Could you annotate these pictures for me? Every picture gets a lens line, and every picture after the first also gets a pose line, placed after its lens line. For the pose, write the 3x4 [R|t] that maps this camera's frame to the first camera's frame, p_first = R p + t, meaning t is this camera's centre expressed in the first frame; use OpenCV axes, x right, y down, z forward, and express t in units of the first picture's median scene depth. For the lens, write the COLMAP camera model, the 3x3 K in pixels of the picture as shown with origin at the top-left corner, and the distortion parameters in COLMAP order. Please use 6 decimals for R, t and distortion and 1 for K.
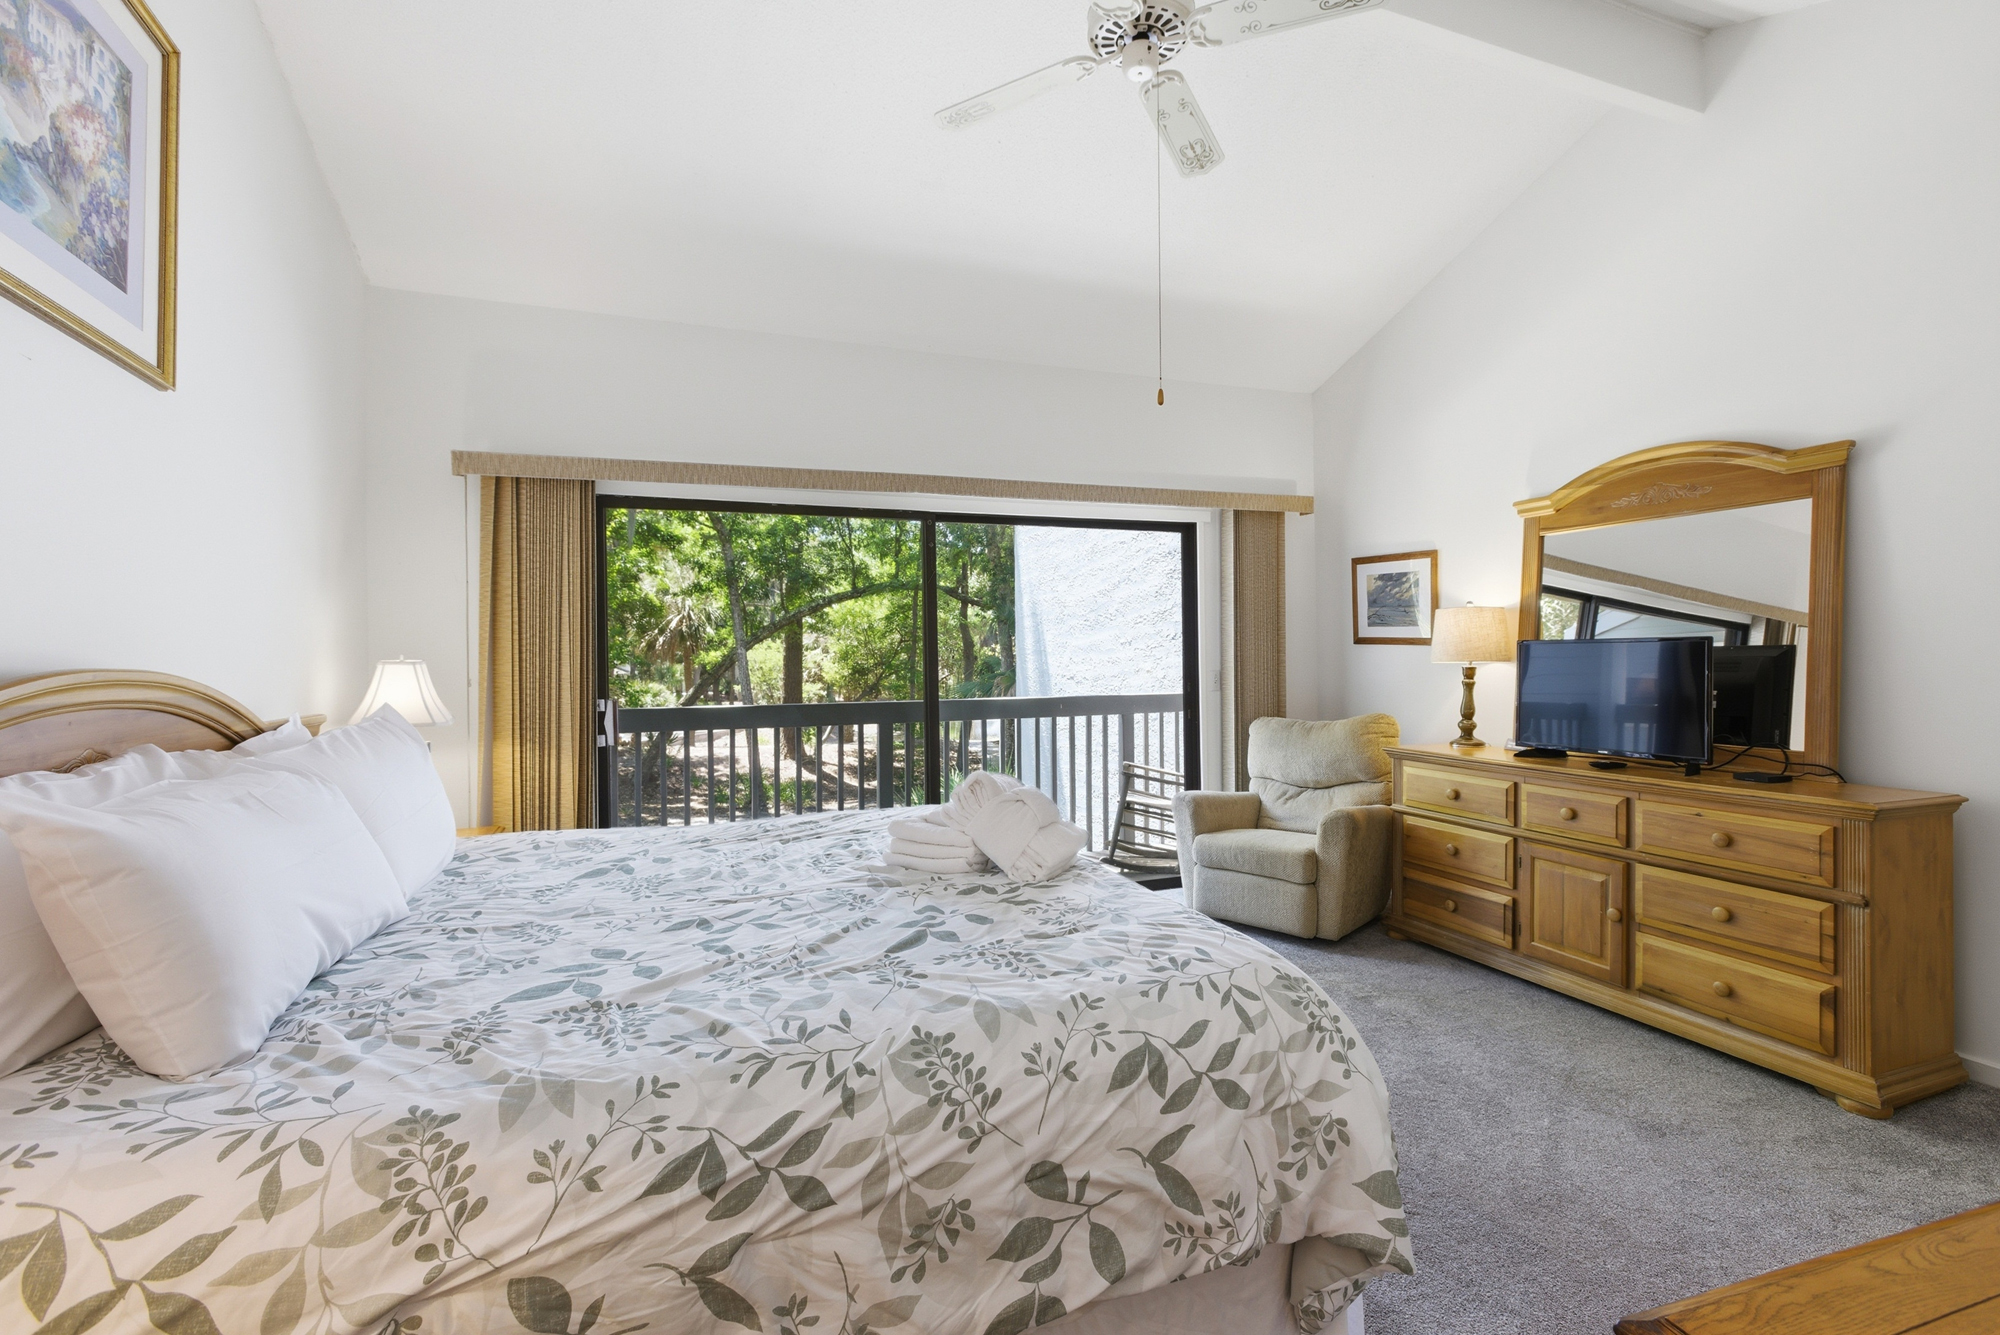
lens RADIAL K [[907.4, 0, 1013.5], [0, 907.4, 653.5], [0, 0, 1]] dist [0.000144, -0.000887]
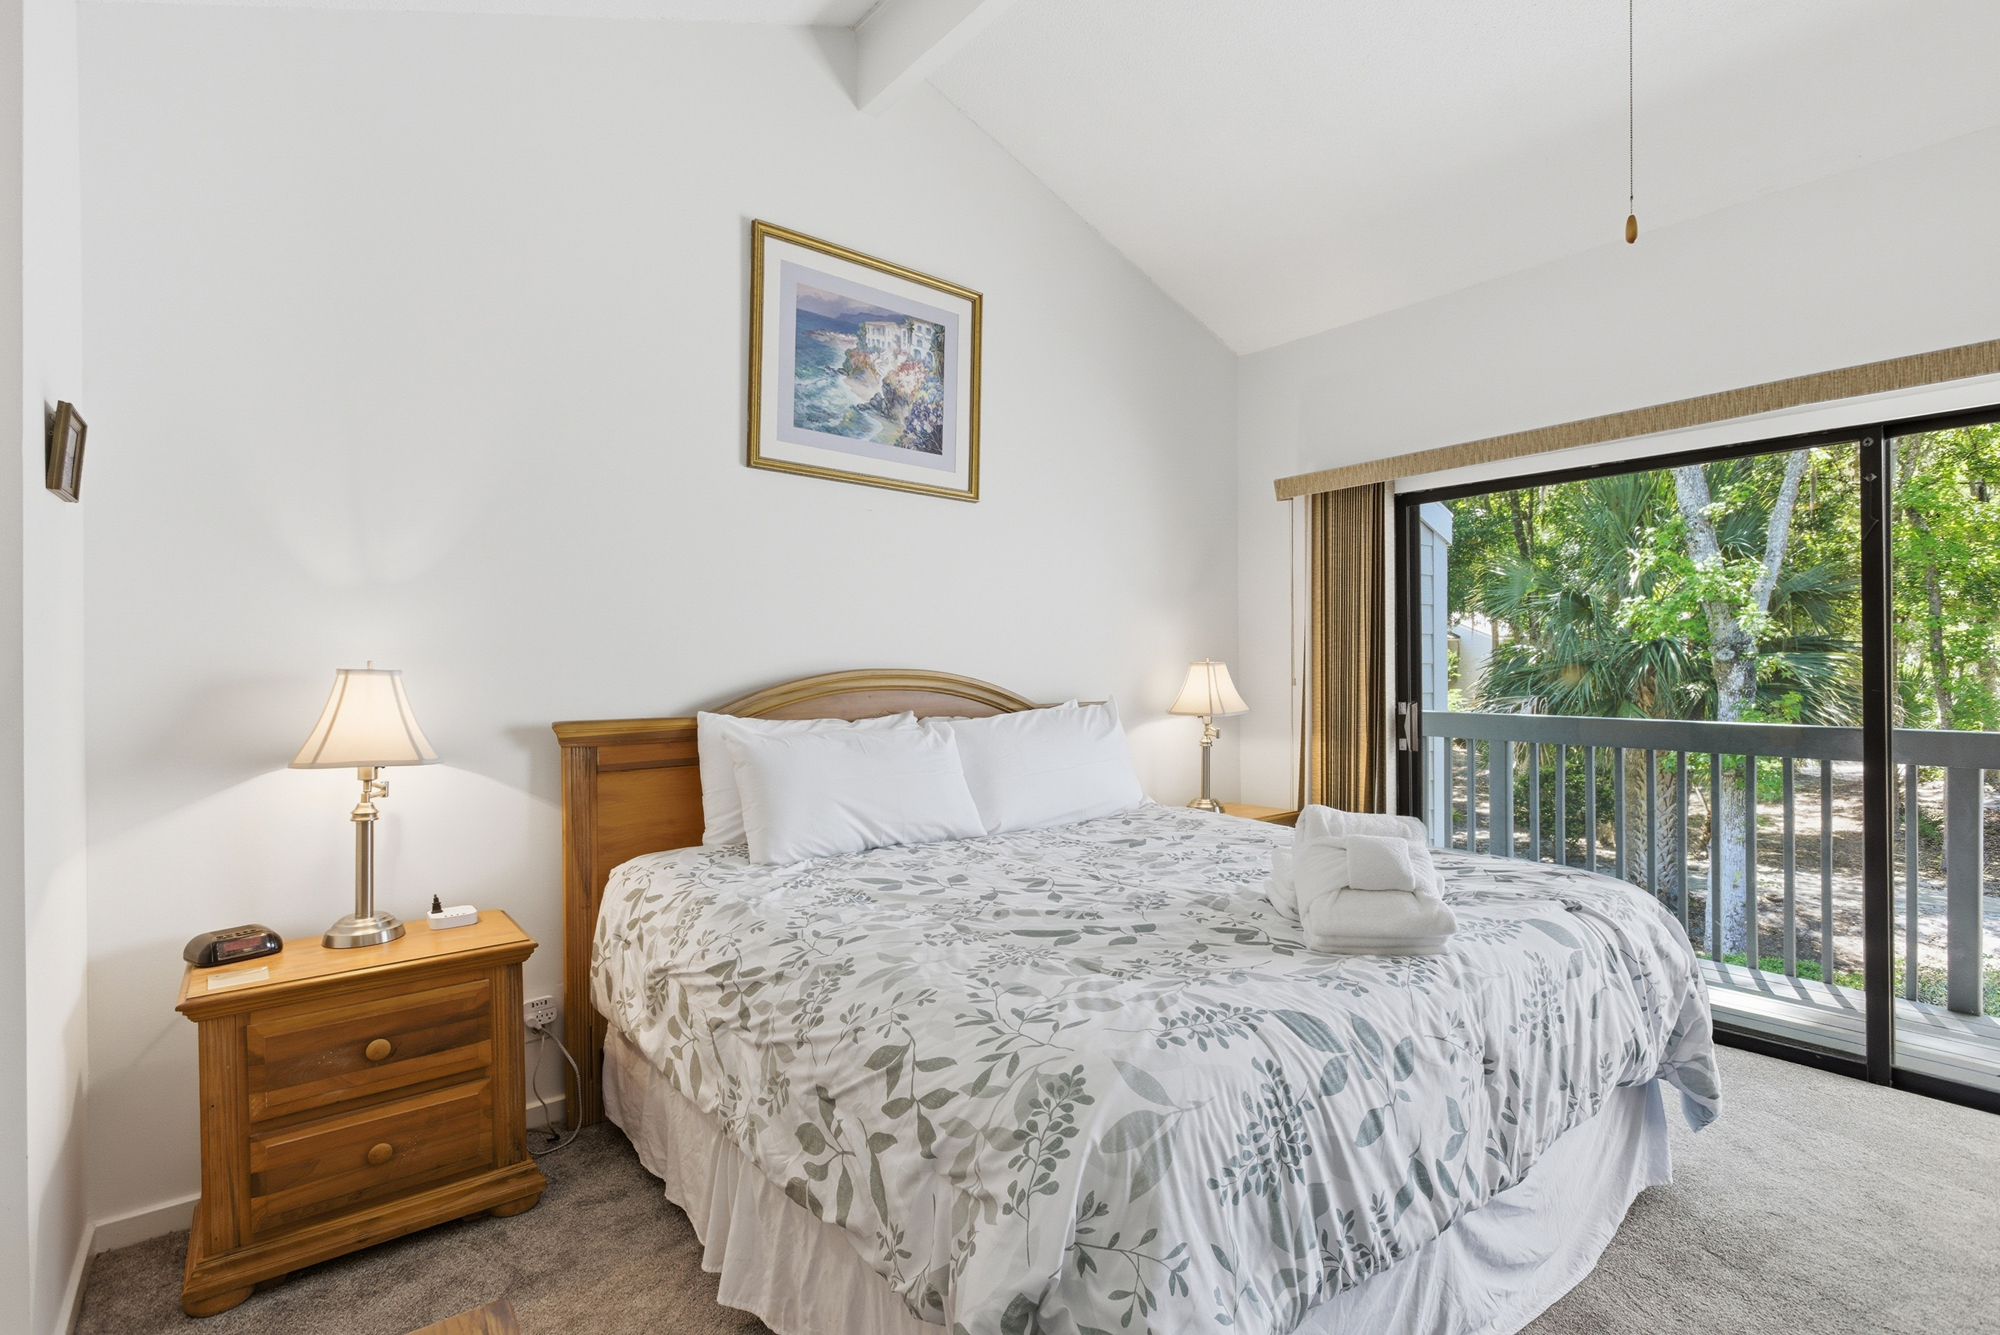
lens RADIAL K [[968.3, 0, 990.8], [0, 968.3, 672.4], [0, 0, 1]] dist [0.023649, 0.000440]
pose [[0.284202, 0.020972, -0.958535, 0.102384], [0.004982, 0.999715, 0.023351, -0.002093], [0.958751, -0.011412, 0.284017, 0.065037]]
